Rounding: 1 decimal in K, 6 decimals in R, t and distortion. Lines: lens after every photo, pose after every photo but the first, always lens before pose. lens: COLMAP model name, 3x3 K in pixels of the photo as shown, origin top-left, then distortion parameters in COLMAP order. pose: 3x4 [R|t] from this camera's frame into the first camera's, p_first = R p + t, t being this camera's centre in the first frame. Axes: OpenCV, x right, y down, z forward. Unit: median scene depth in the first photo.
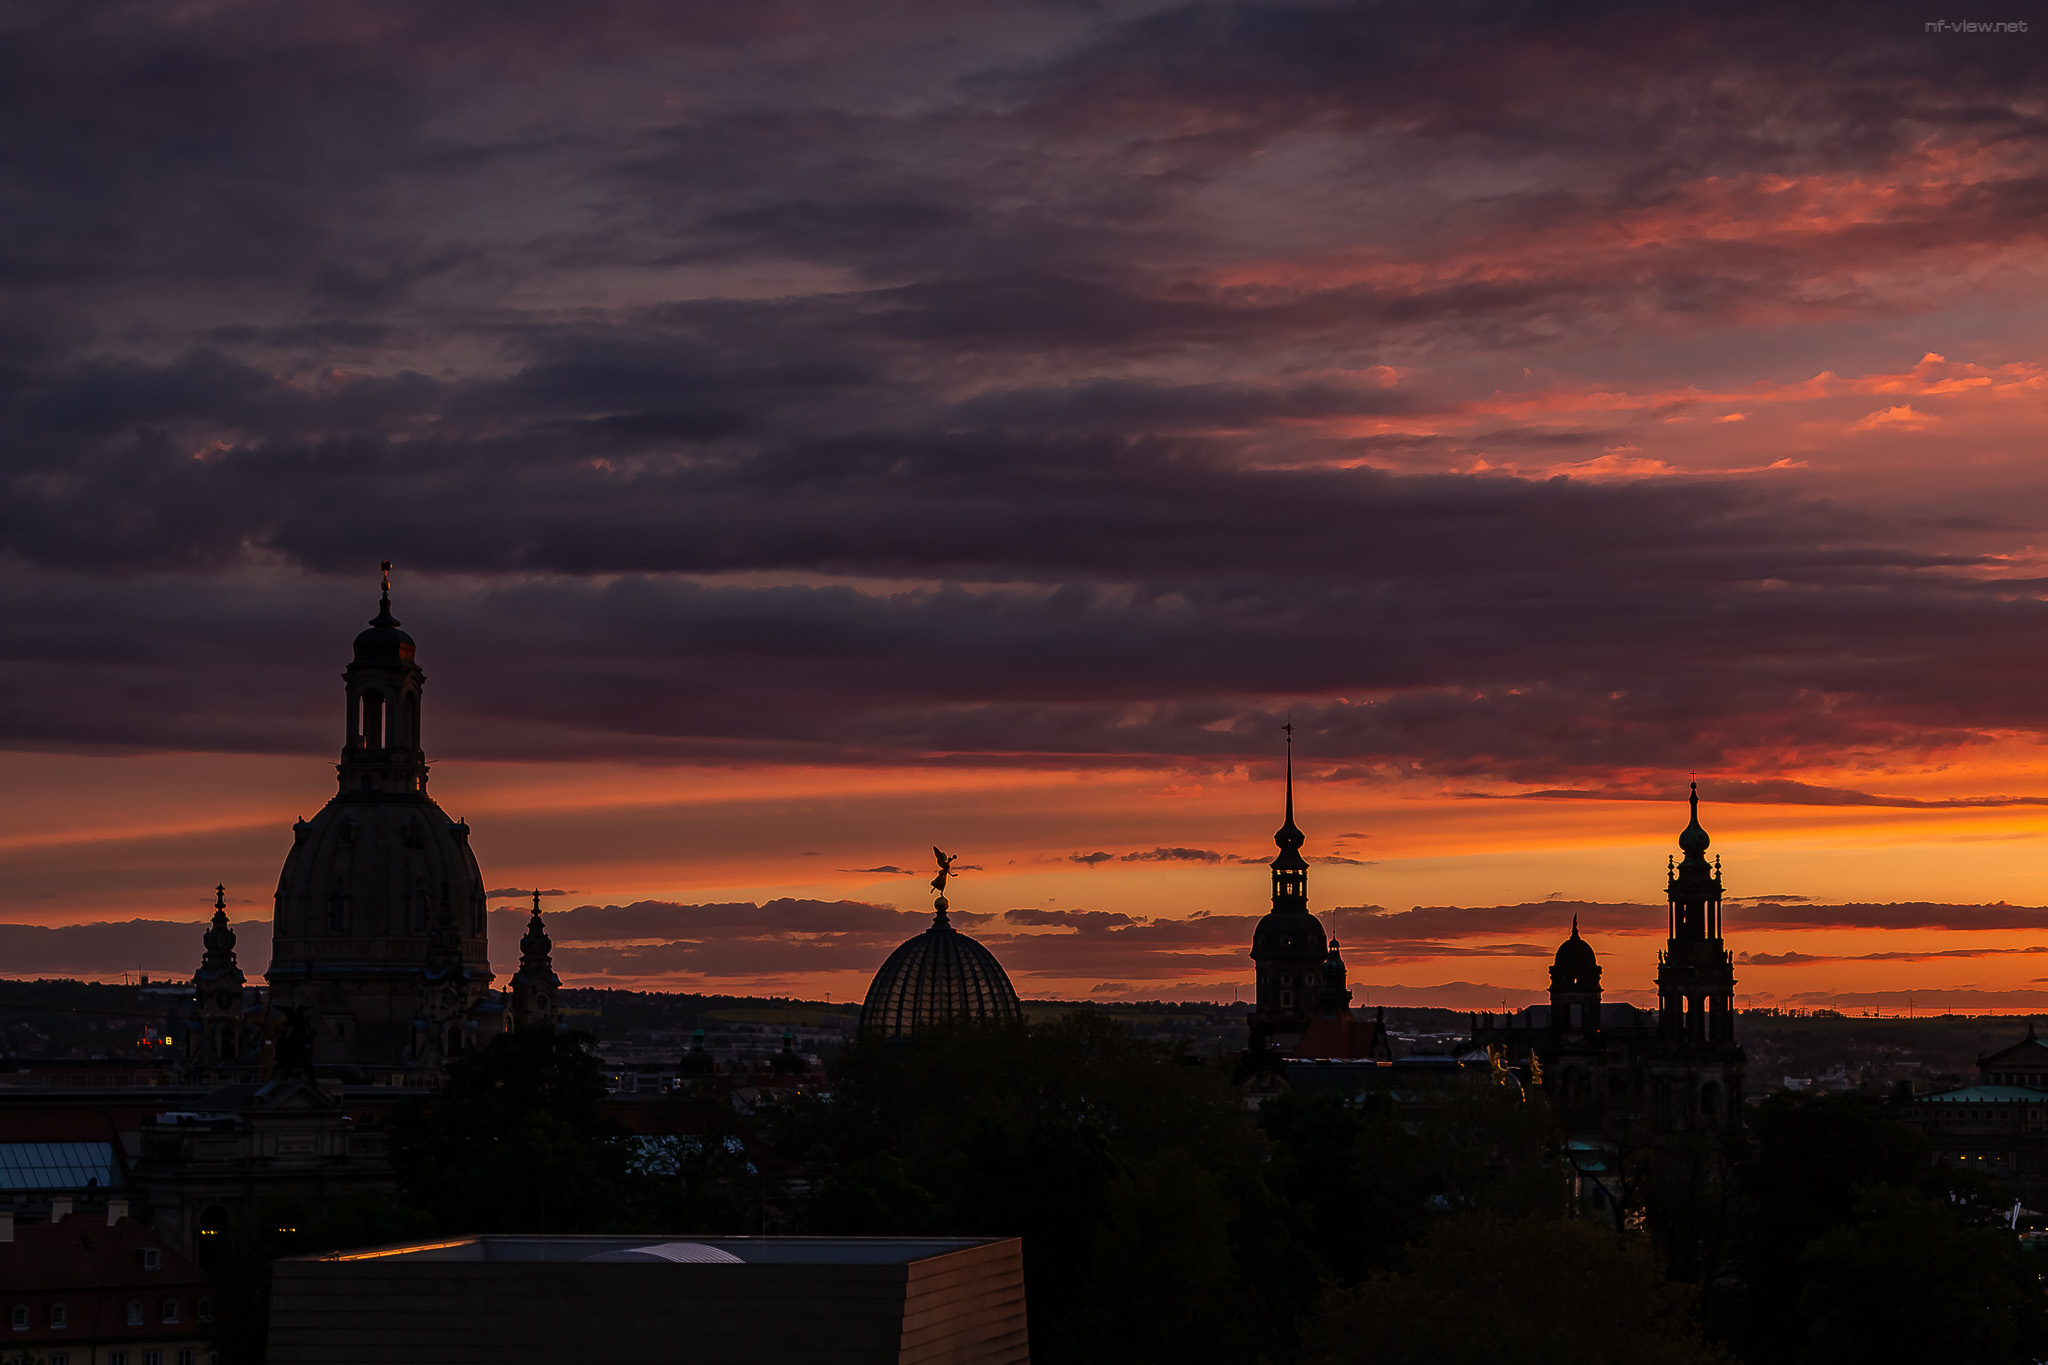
lens RADIAL K [[4640.0, 0, 1024.0], [0, 4640.0, 682.5], [0, 0, 1]] dist [0.097011, -0.018074]
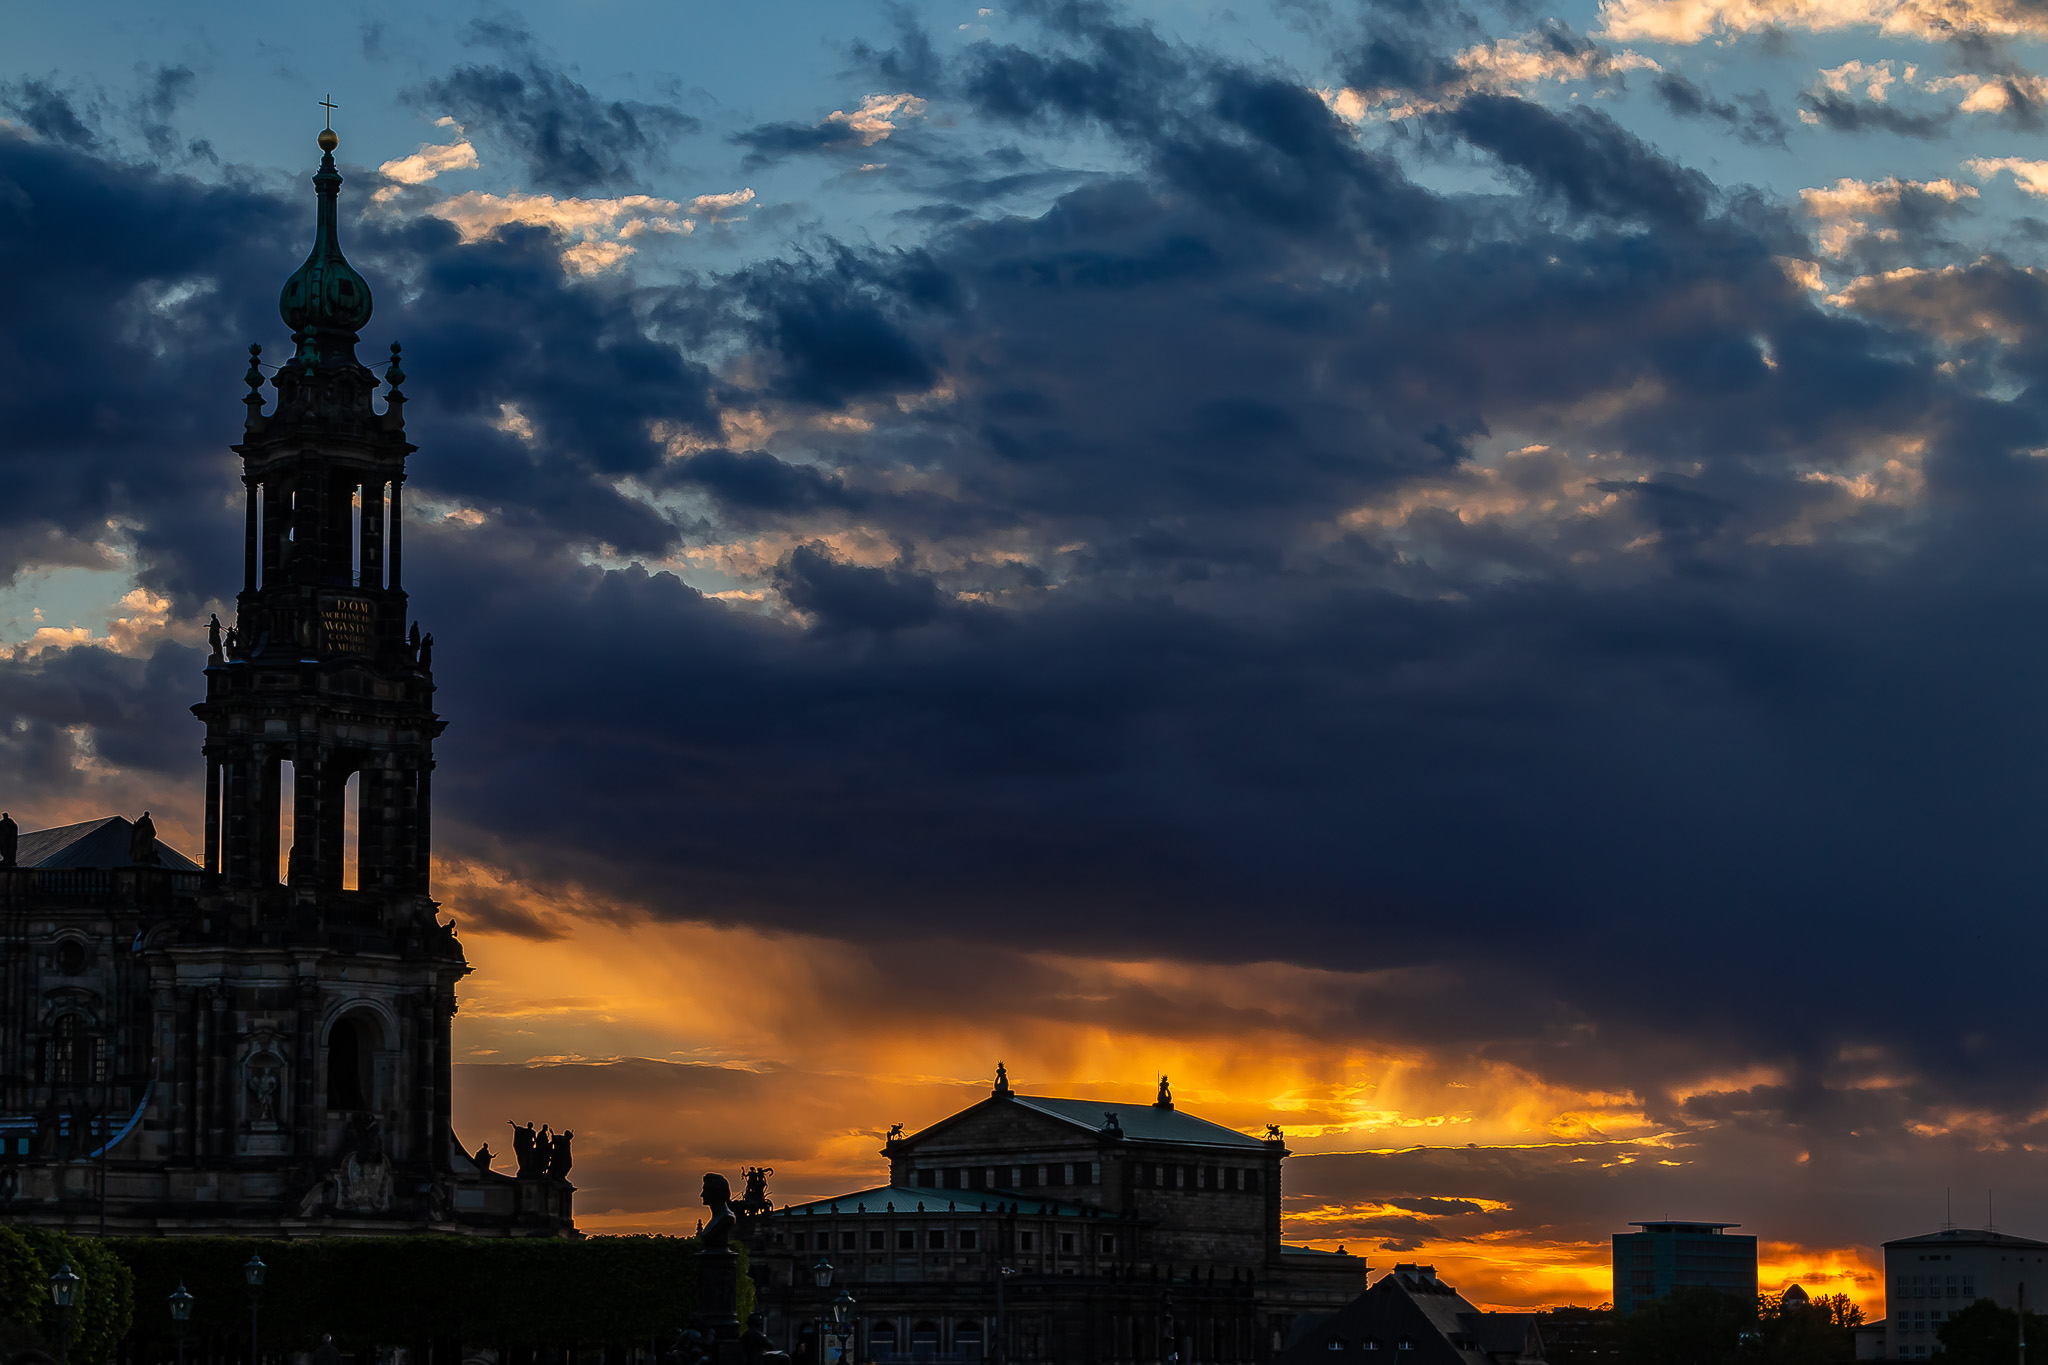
lens RADIAL K [[4640.0, 0, 1024.0], [0, 4640.0, 682.5], [0, 0, 1]] dist [0.097011, -0.018074]
pose [[0.955889, 0.033840, 0.291774, 0.095370], [-0.013468, 0.997346, -0.071550, 0.084703], [-0.293421, 0.064464, 0.953807, 0.667761]]
